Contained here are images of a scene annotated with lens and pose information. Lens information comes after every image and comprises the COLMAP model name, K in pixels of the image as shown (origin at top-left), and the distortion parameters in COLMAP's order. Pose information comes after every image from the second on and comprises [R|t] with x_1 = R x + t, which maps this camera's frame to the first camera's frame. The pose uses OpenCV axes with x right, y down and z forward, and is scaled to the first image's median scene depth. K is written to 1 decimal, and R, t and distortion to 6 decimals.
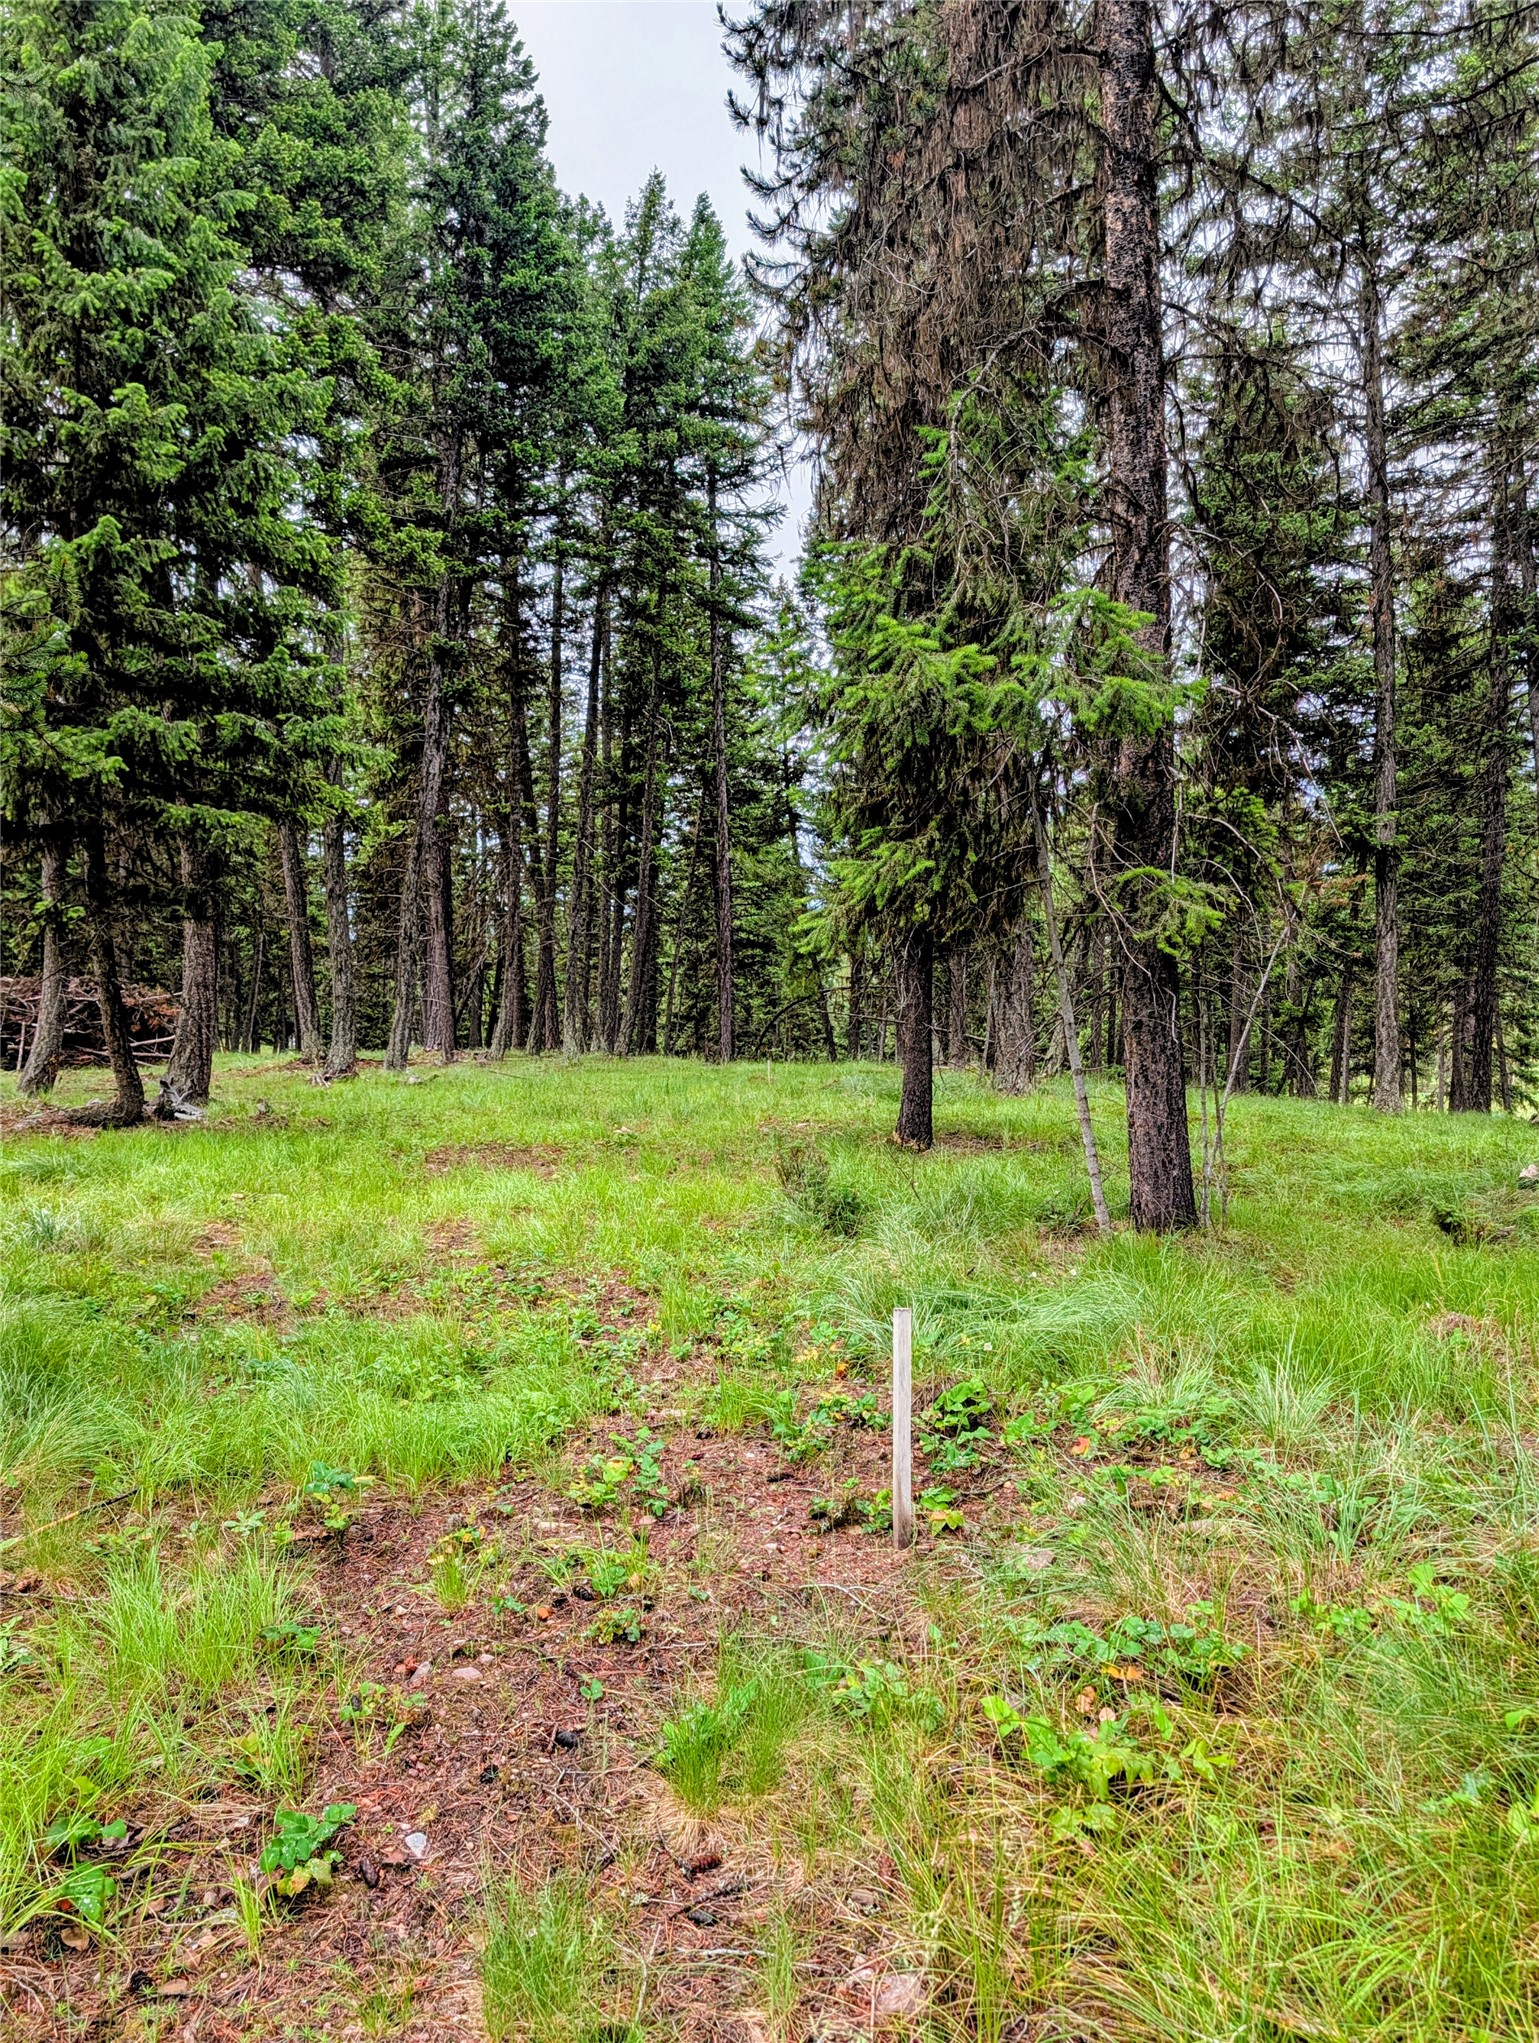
lens RADIAL K [[1435.3, 0, 766.5], [0, 1435.3, 1066.3], [0, 0, 1]] dist [-0.006193, -0.002142]
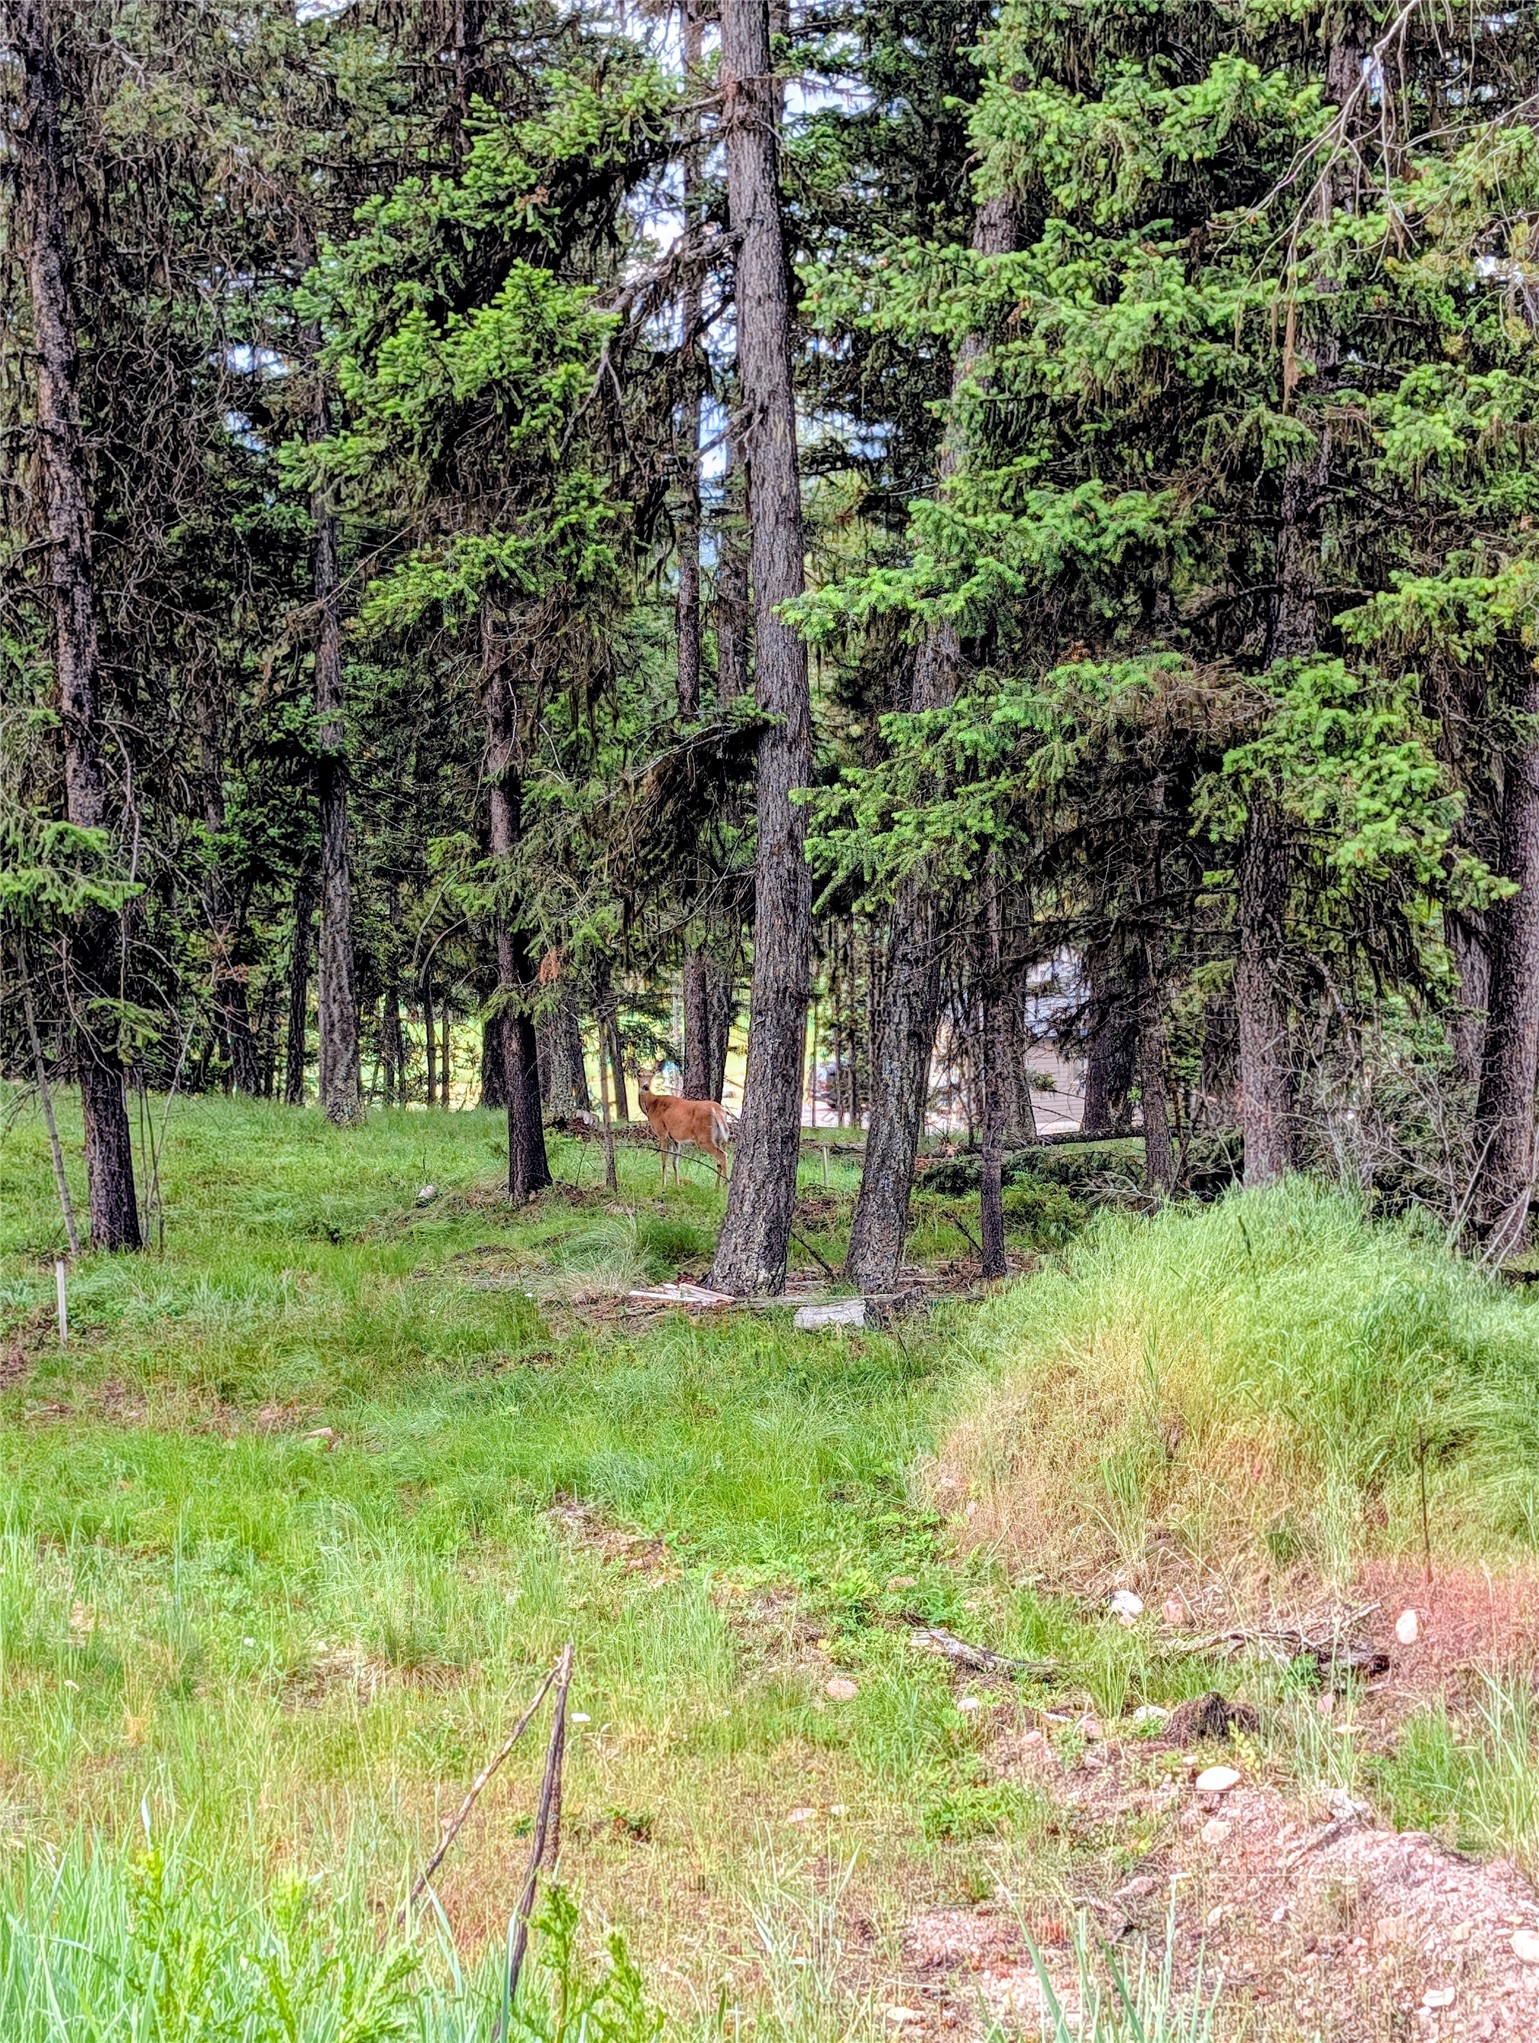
lens RADIAL K [[4170.9, 0, 844.1], [0, 4170.9, 1104.5], [0, 0, 1]] dist [0.233370, -1.175544]
pose [[0.878818, -0.044749, 0.475054, -0.806342], [0.026429, 0.998629, 0.045175, -0.148956], [-0.476424, -0.027146, 0.878796, -2.264722]]
